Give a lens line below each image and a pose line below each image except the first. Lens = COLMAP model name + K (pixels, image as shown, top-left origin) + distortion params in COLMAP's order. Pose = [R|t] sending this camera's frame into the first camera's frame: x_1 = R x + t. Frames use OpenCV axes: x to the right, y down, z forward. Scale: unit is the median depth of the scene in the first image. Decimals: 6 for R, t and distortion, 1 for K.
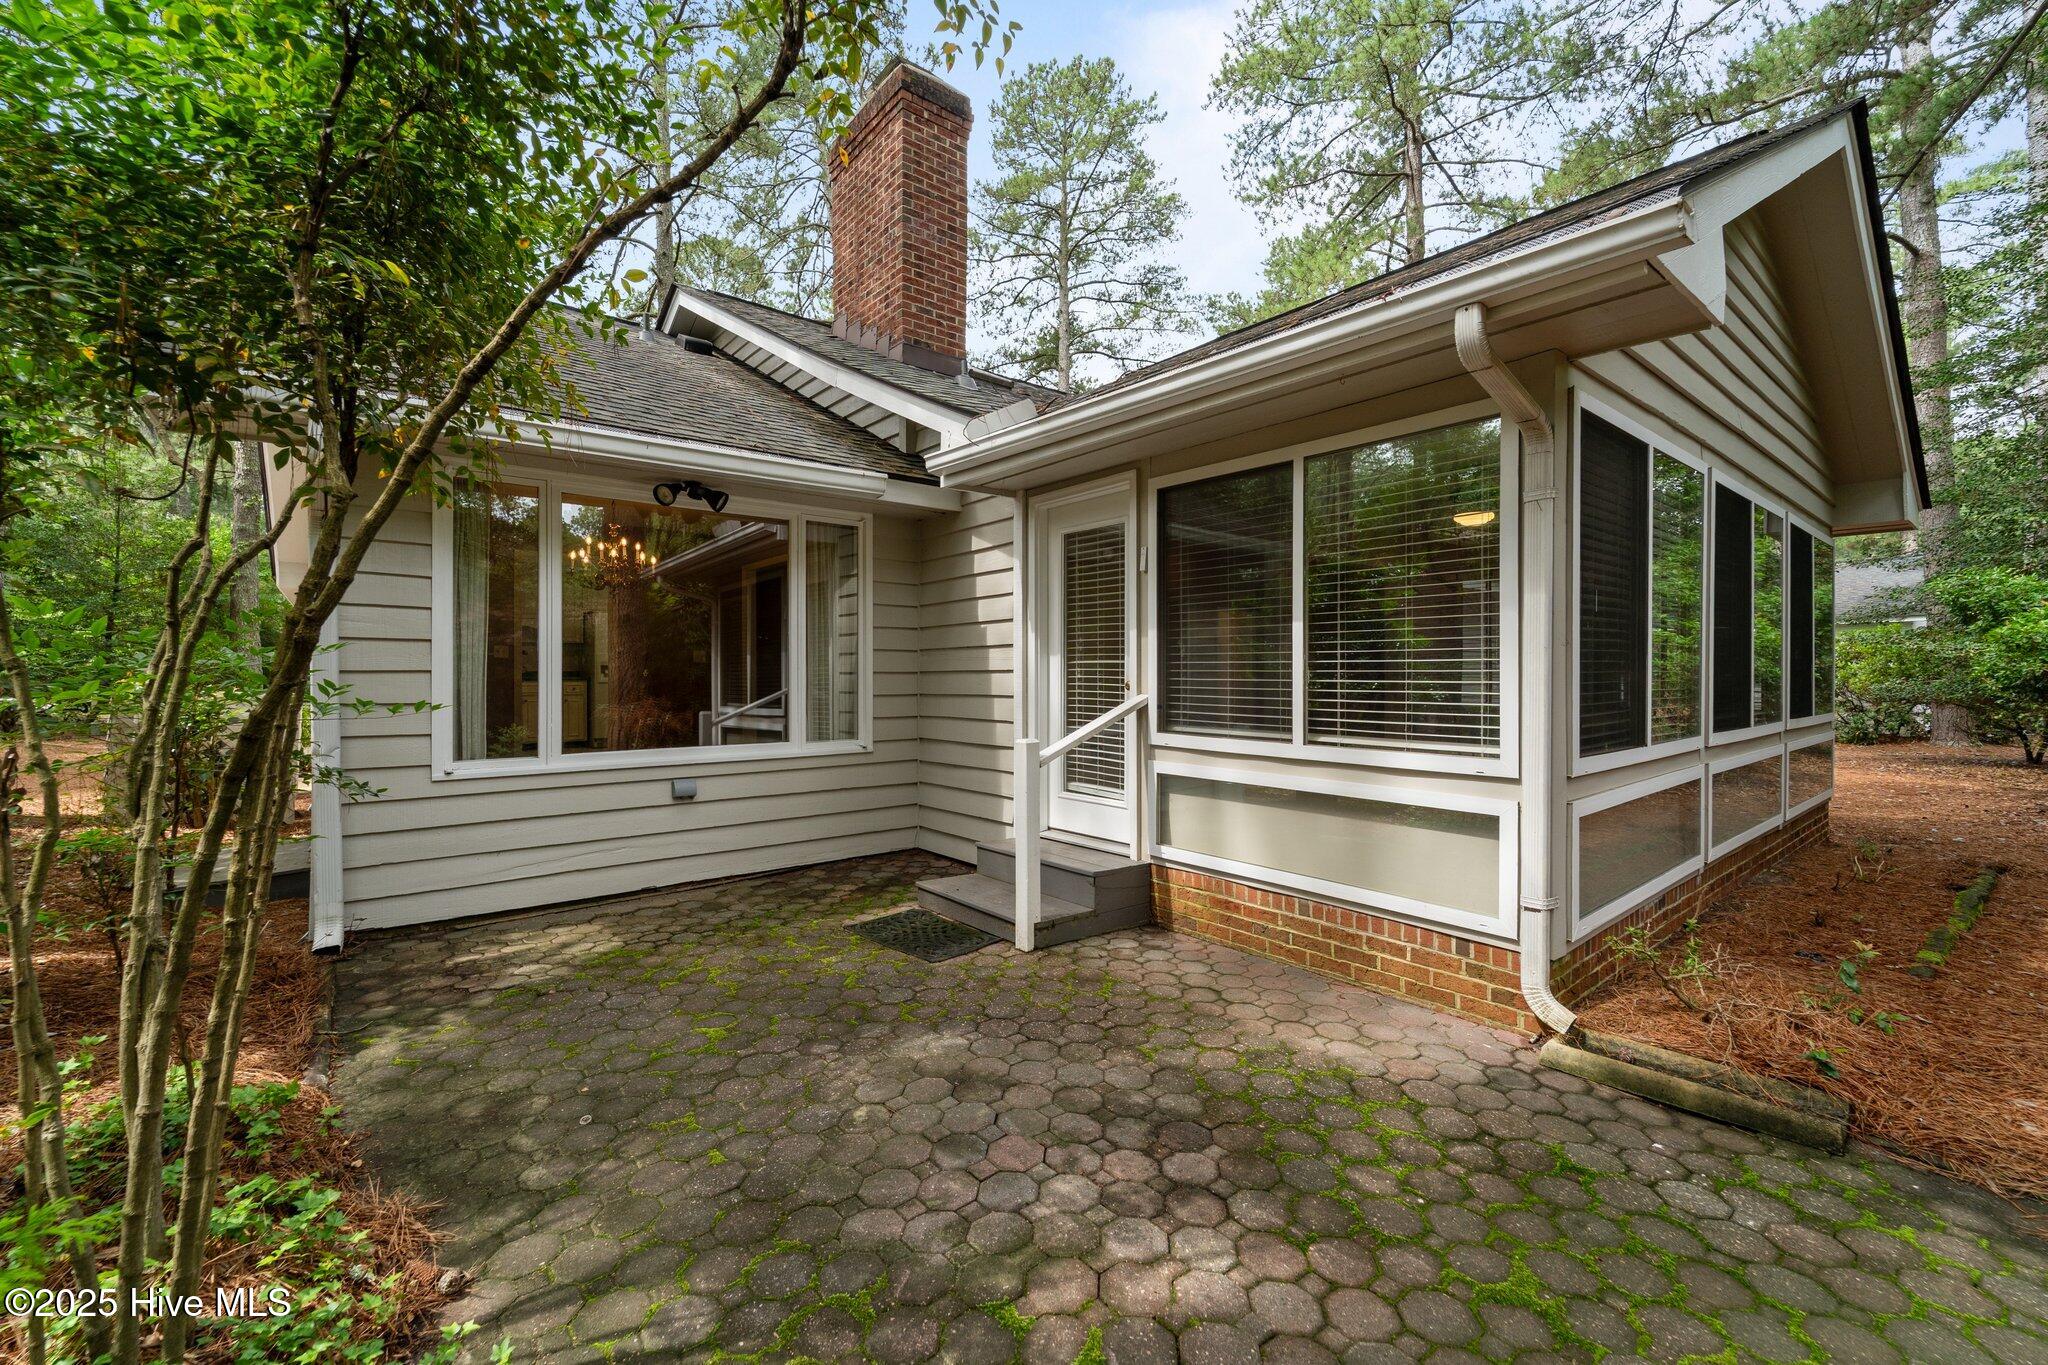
lens RADIAL K [[821.3, 0, 1022.7], [0, 821.3, 682.6], [0, 0, 1]] dist [0.003163, 0.000050]
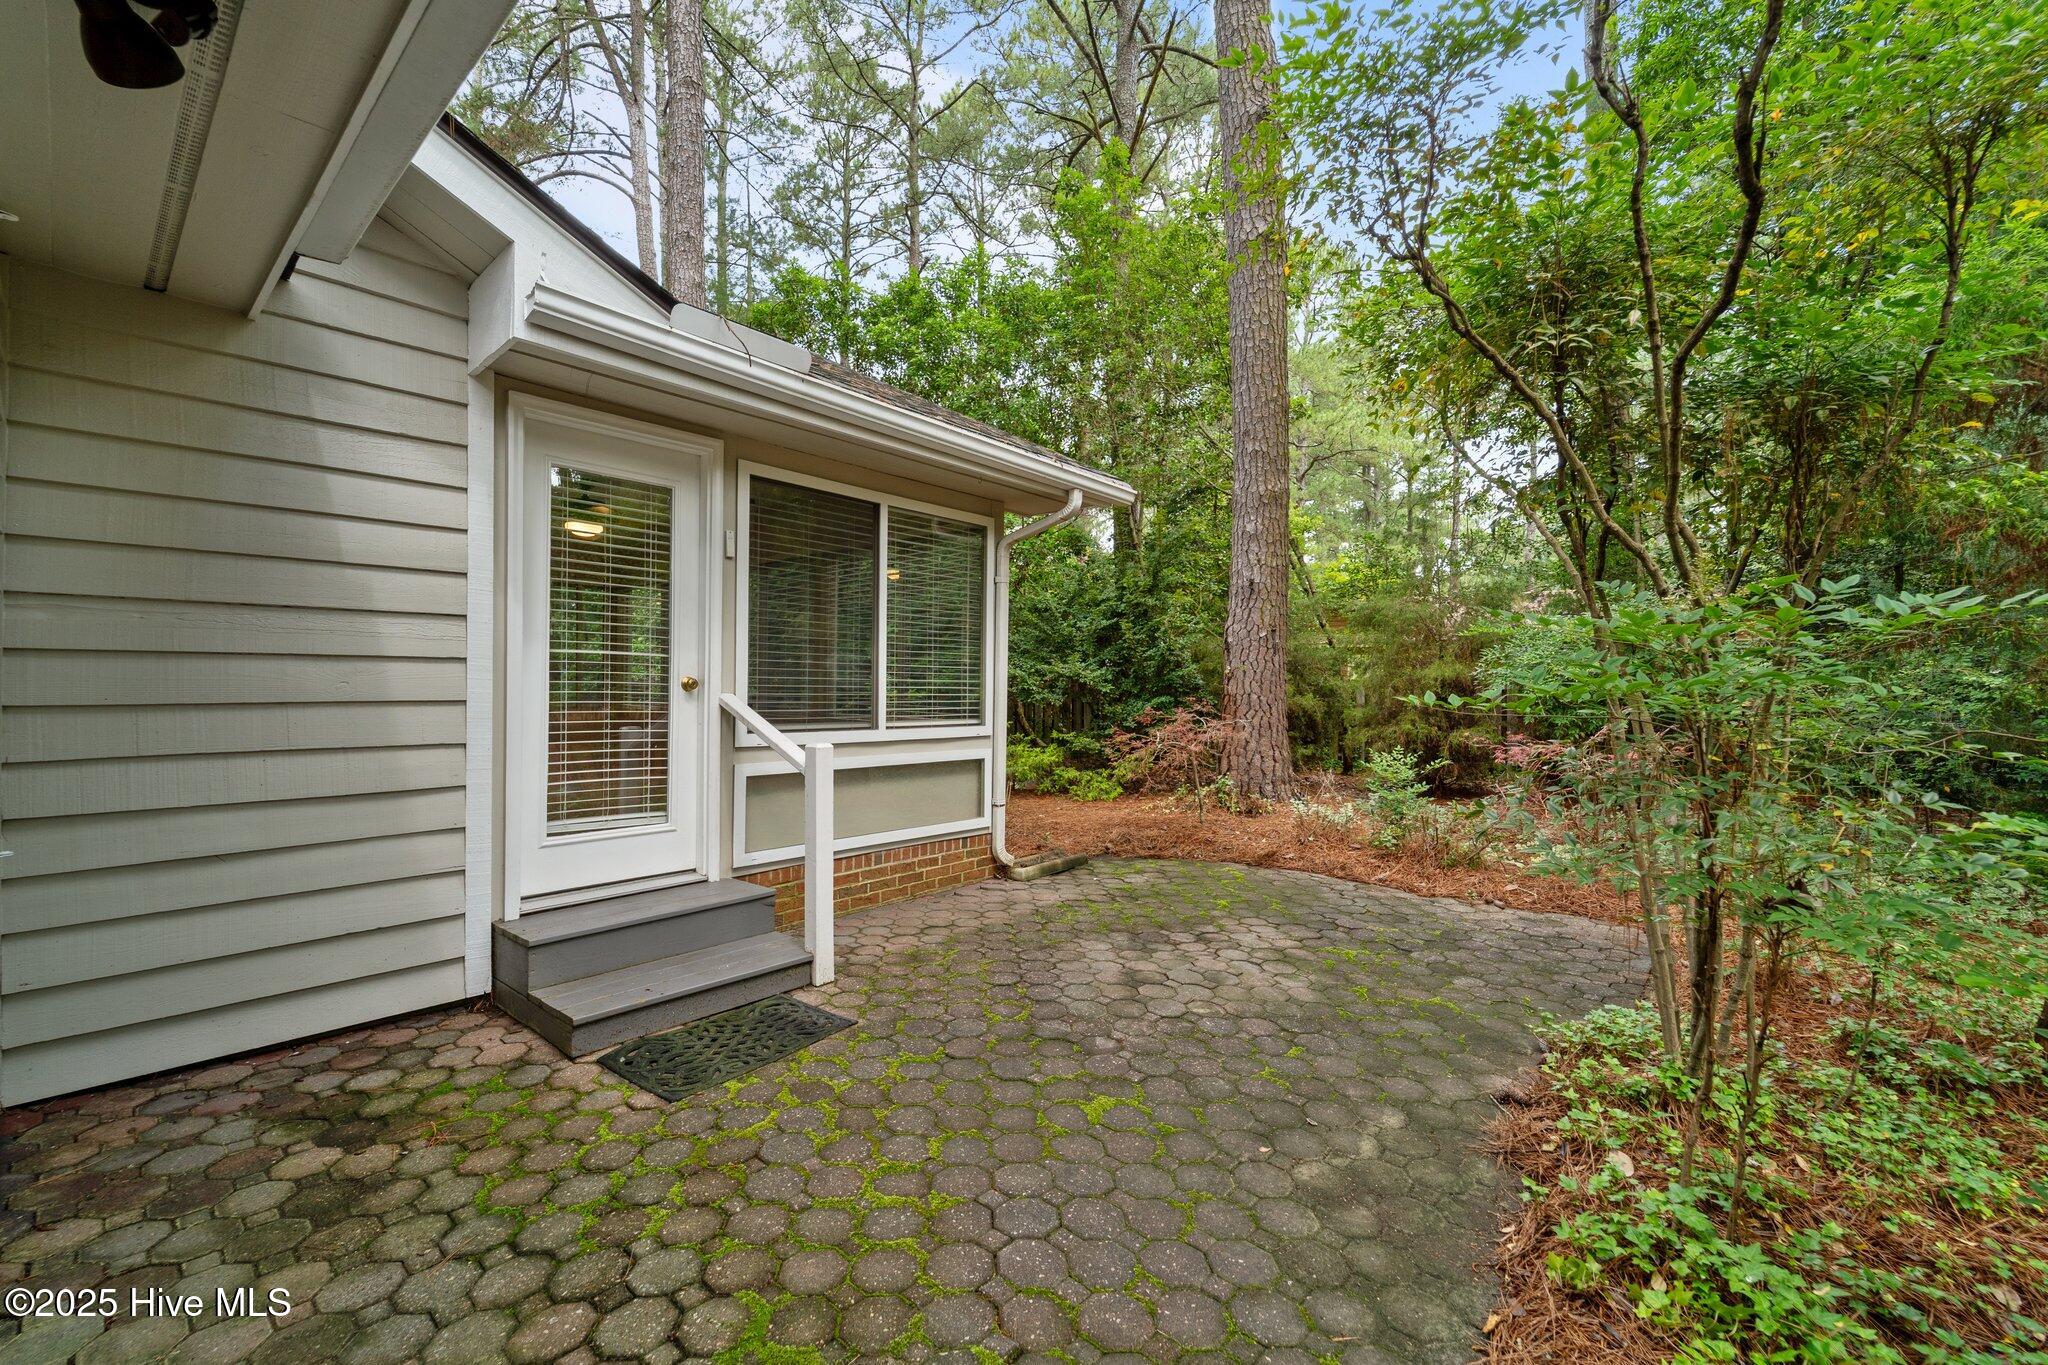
lens RADIAL K [[821.3, 0, 1021.9], [0, 821.3, 683.7], [0, 0, 1]] dist [0.003163, 0.000050]
pose [[-0.147597, 0.008327, 0.989013, -1.004533], [0.006124, 0.999953, -0.007505, 0.016513], [-0.989029, 0.004949, -0.147641, 1.031301]]
